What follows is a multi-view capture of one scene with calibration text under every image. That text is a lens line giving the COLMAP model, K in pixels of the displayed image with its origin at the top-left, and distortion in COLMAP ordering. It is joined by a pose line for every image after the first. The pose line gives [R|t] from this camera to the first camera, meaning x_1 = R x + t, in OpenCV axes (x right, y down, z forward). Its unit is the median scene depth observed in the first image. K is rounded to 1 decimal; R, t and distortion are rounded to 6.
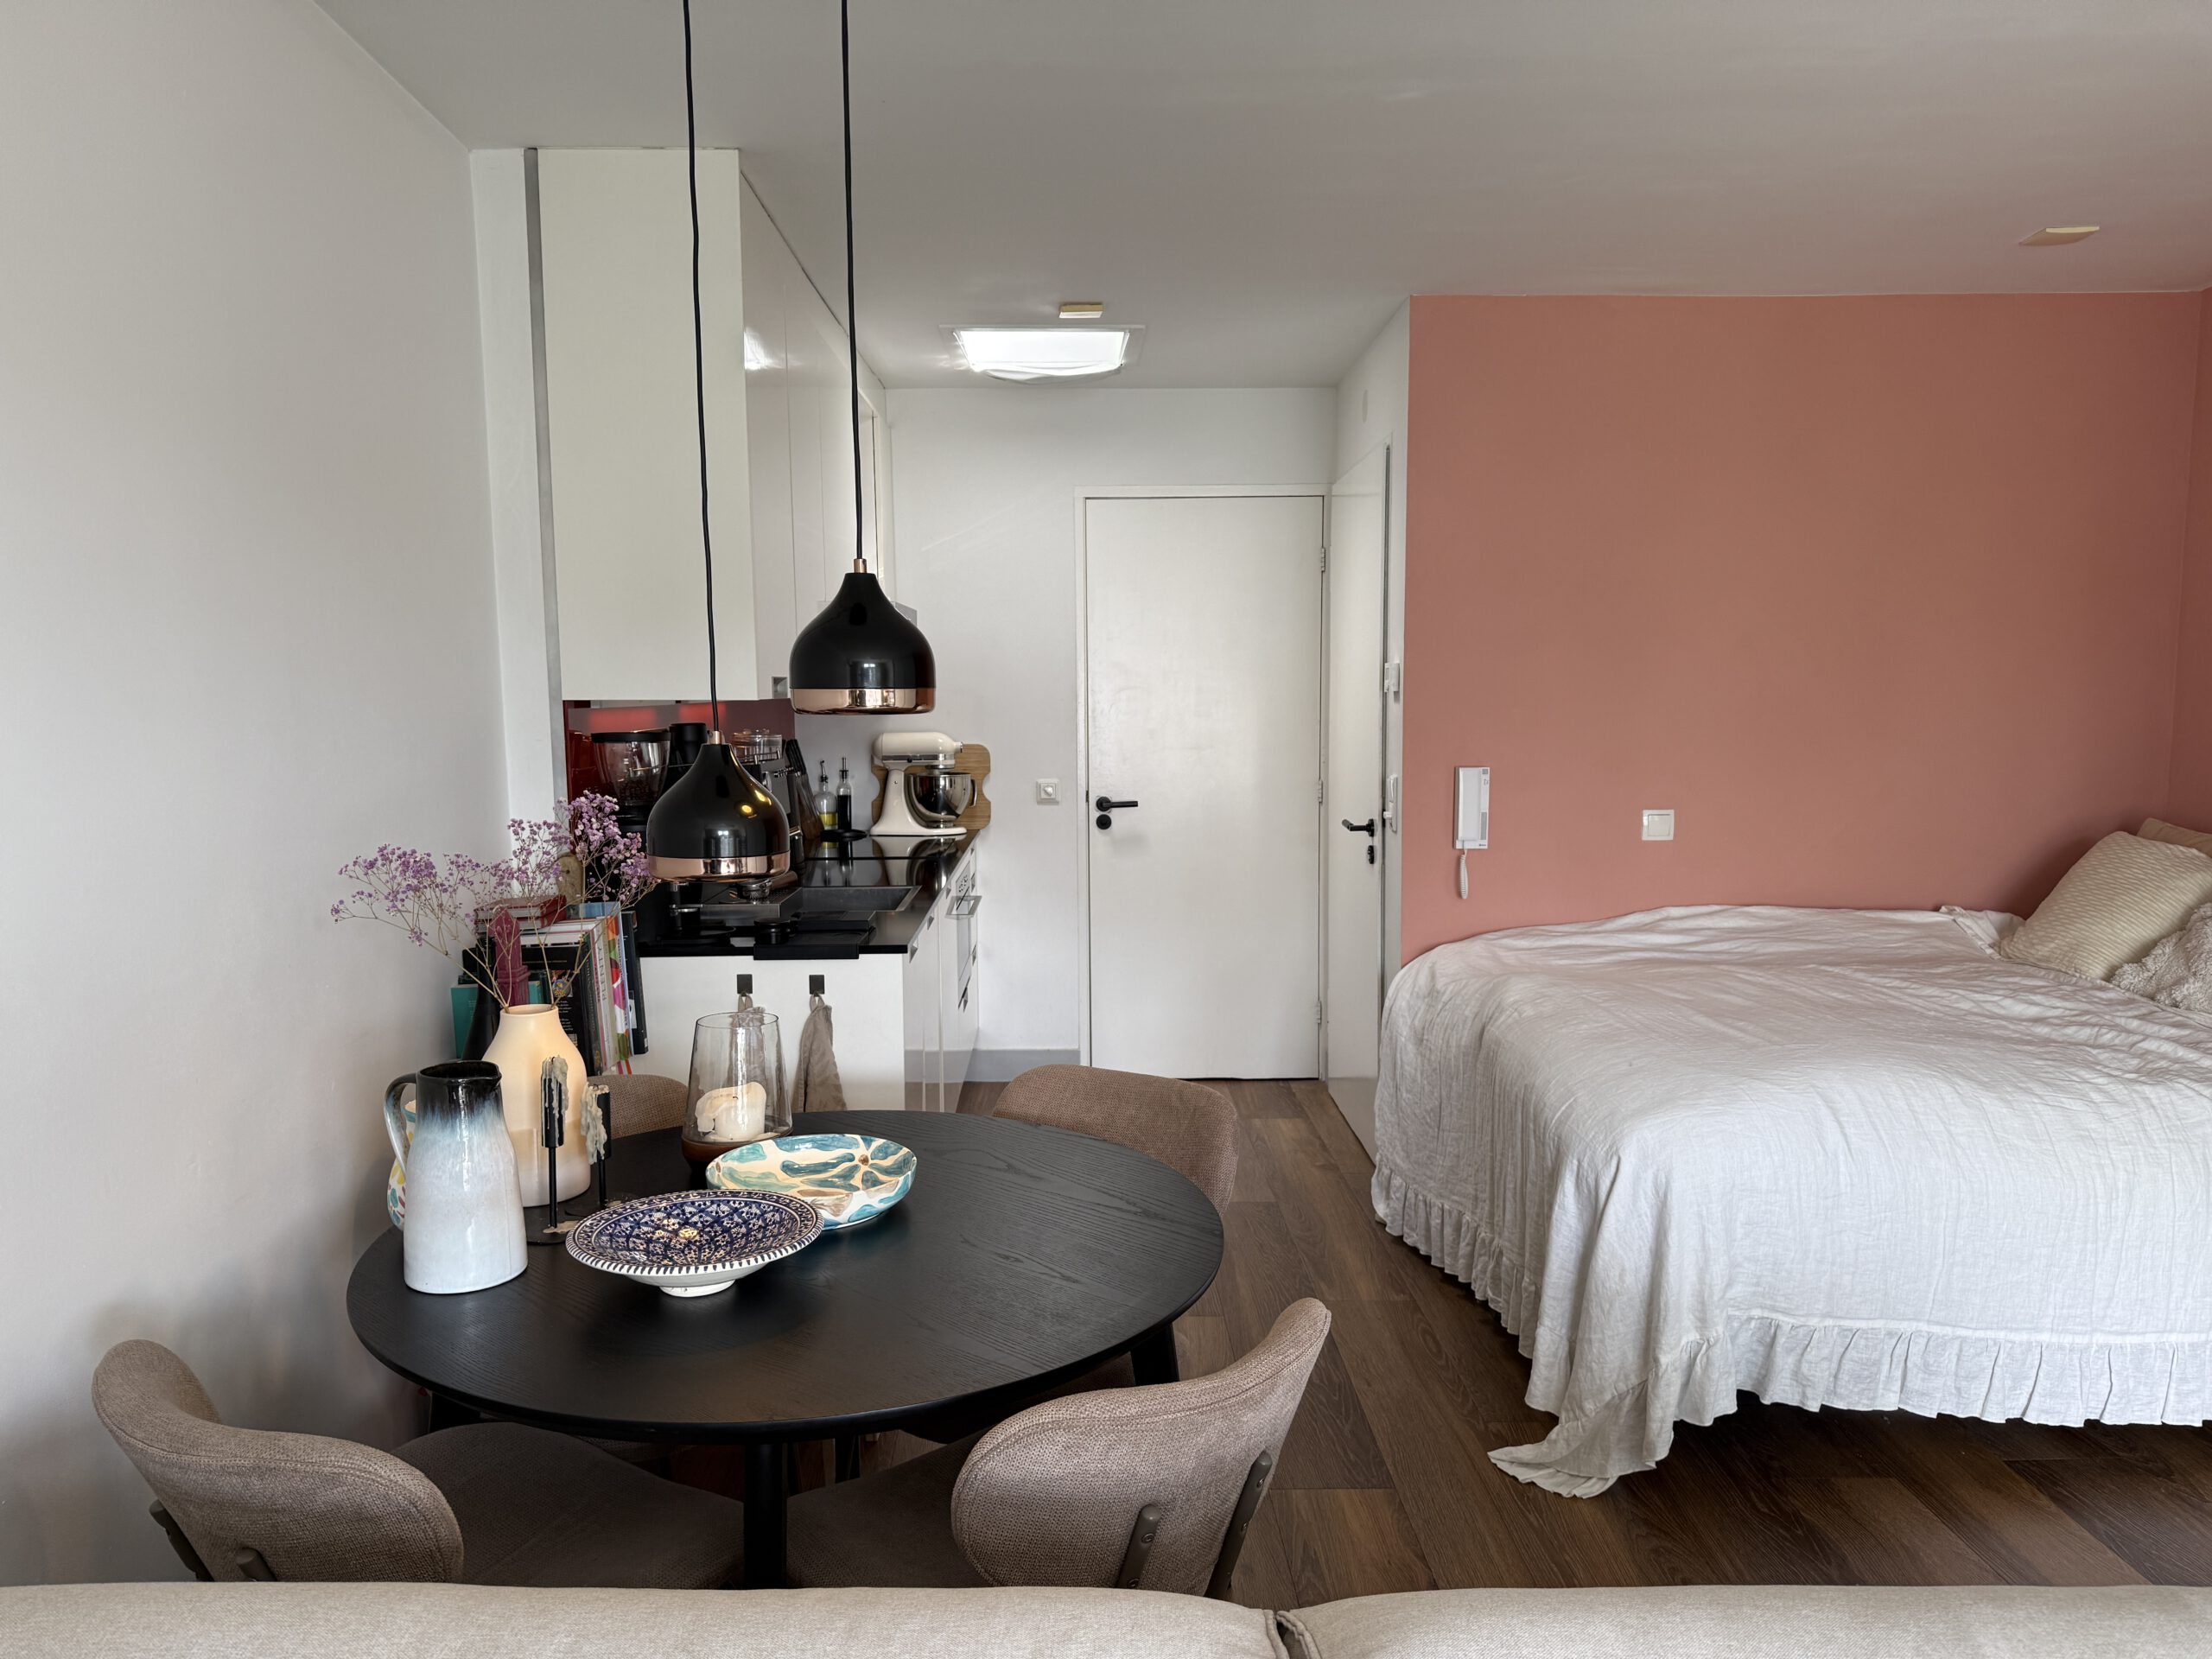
lens RADIAL K [[1541.0, 0, 1106.0], [0, 1541.0, 829.5], [0, 0, 1]] dist [0.052623, -0.000322]
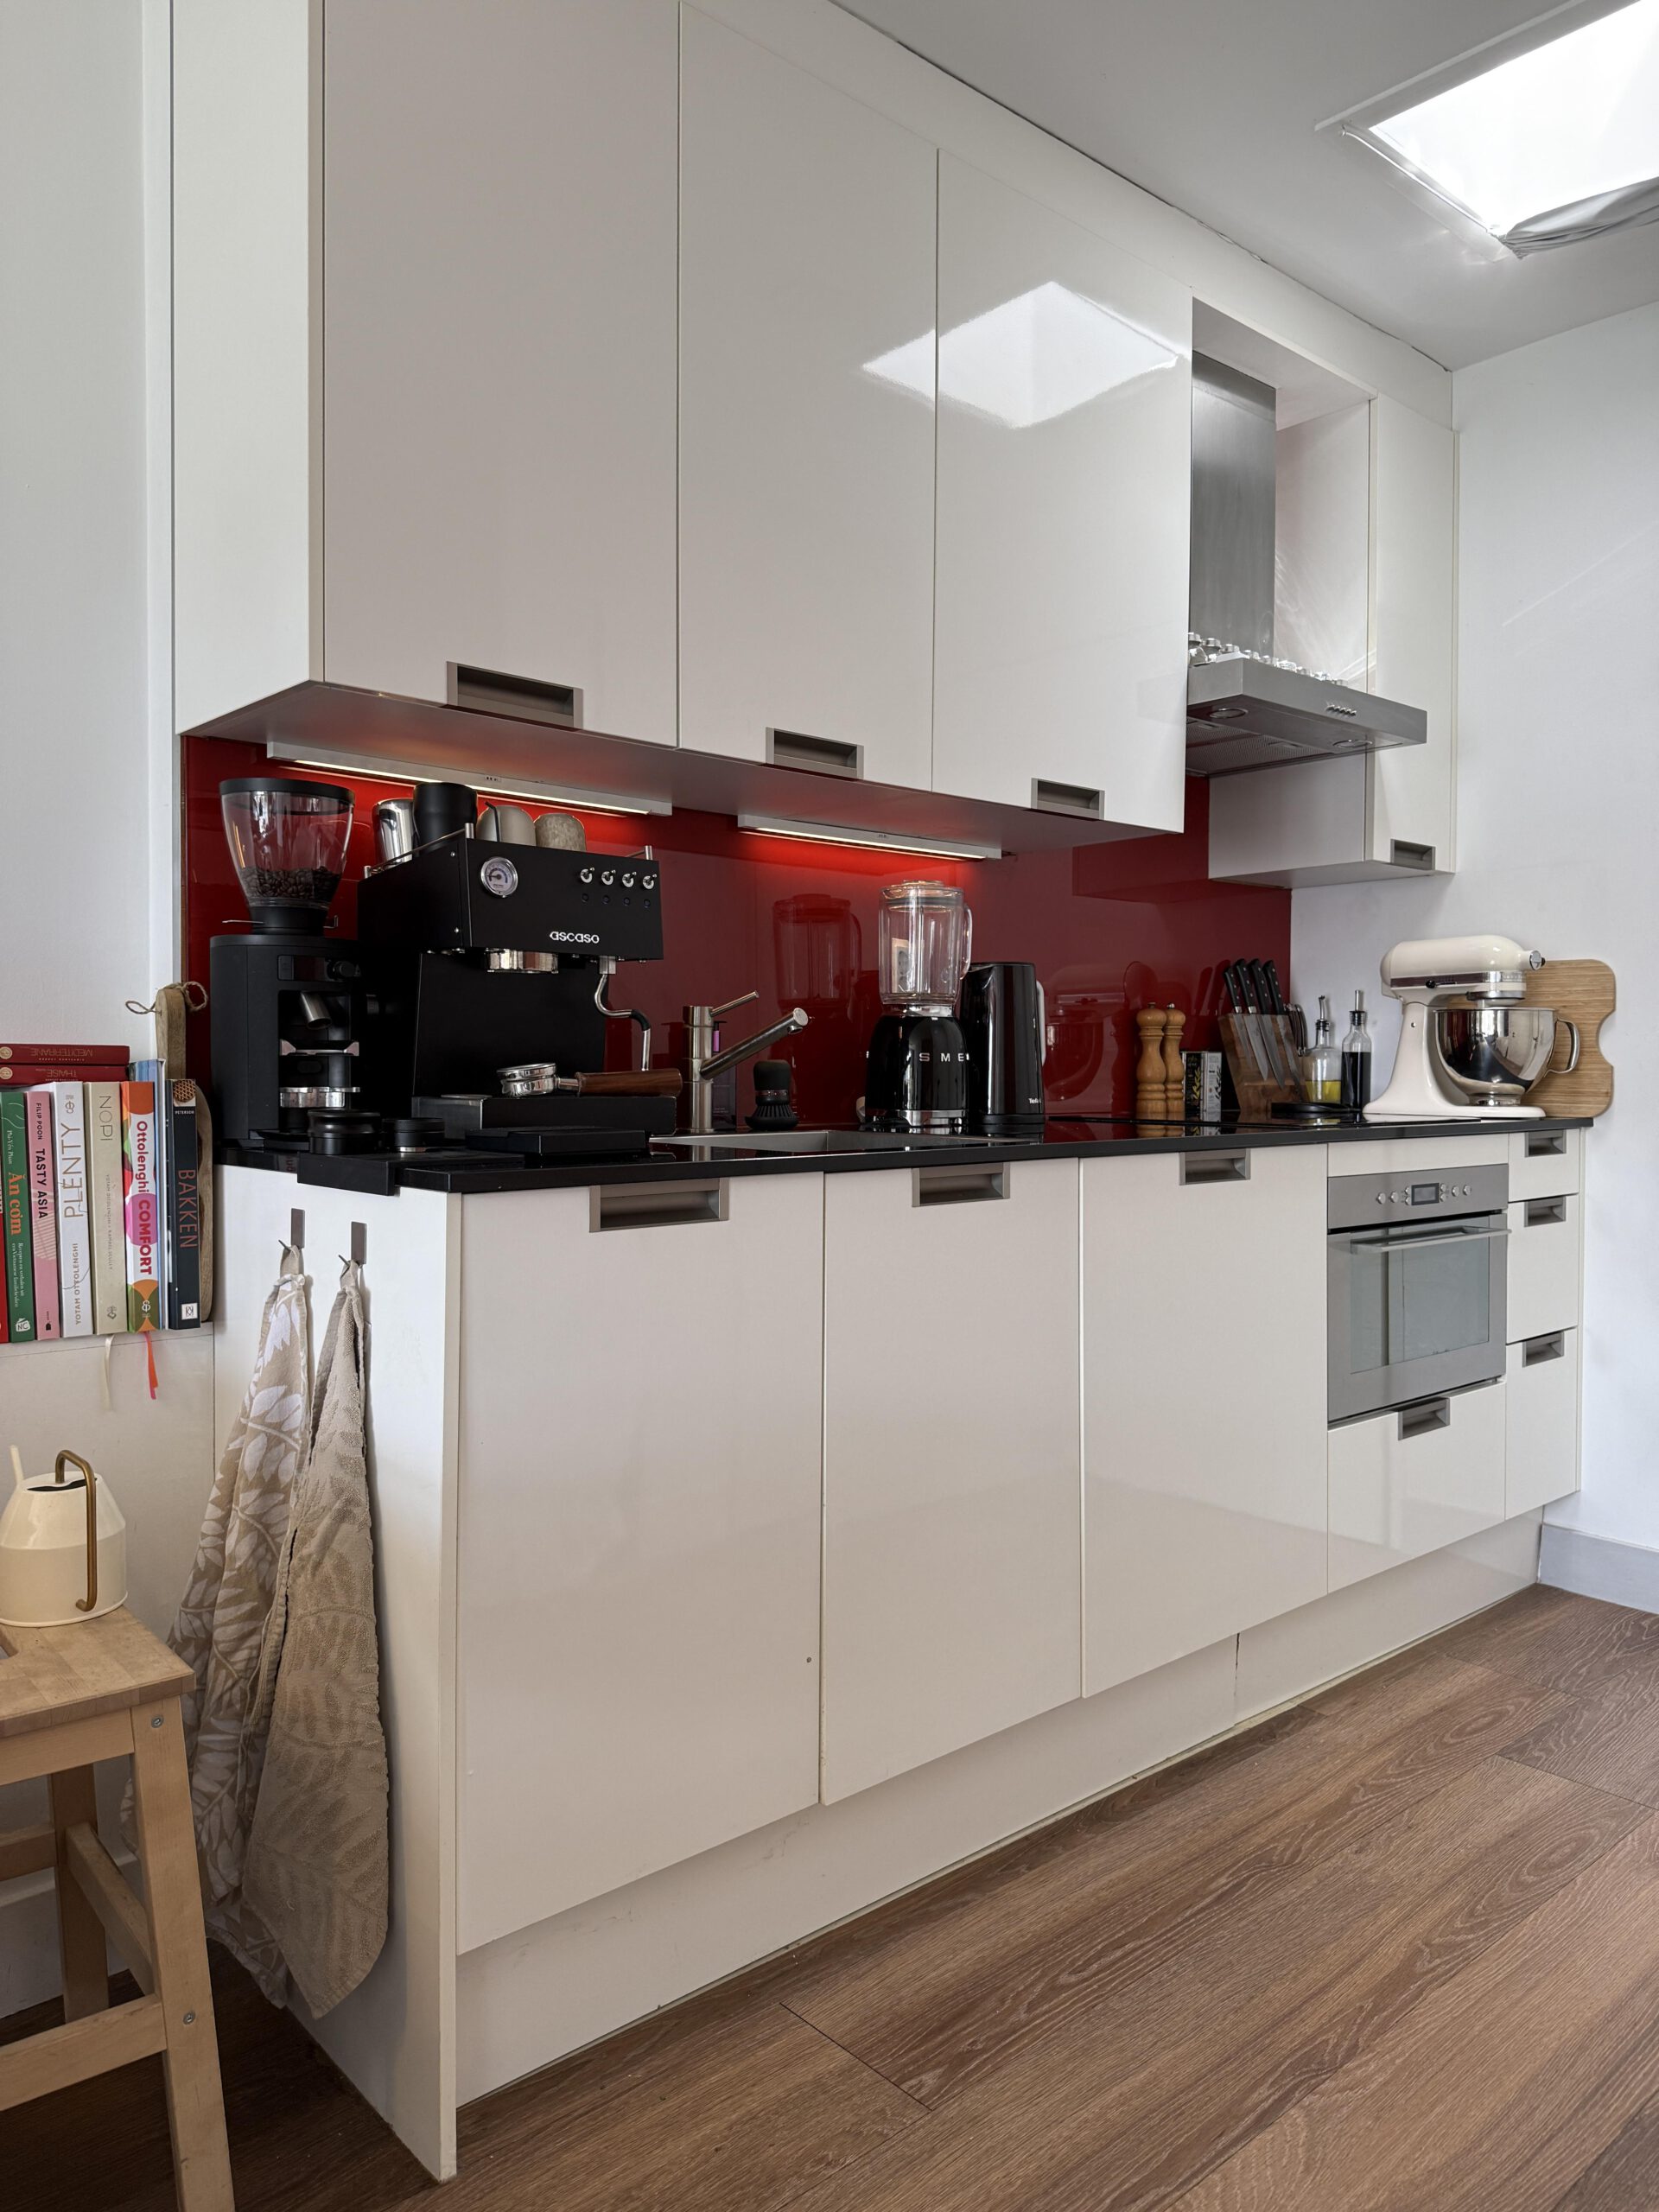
lens RADIAL K [[1541.0, 0, 829.5], [0, 1541.0, 1106.0], [0, 0, 1]] dist [0.052623, -0.000322]
pose [[0.680374, 0.034316, -0.732061, 0.140313], [-0.082957, 0.996089, -0.030407, 0.035417], [0.728155, 0.081418, 0.680560, 0.447794]]
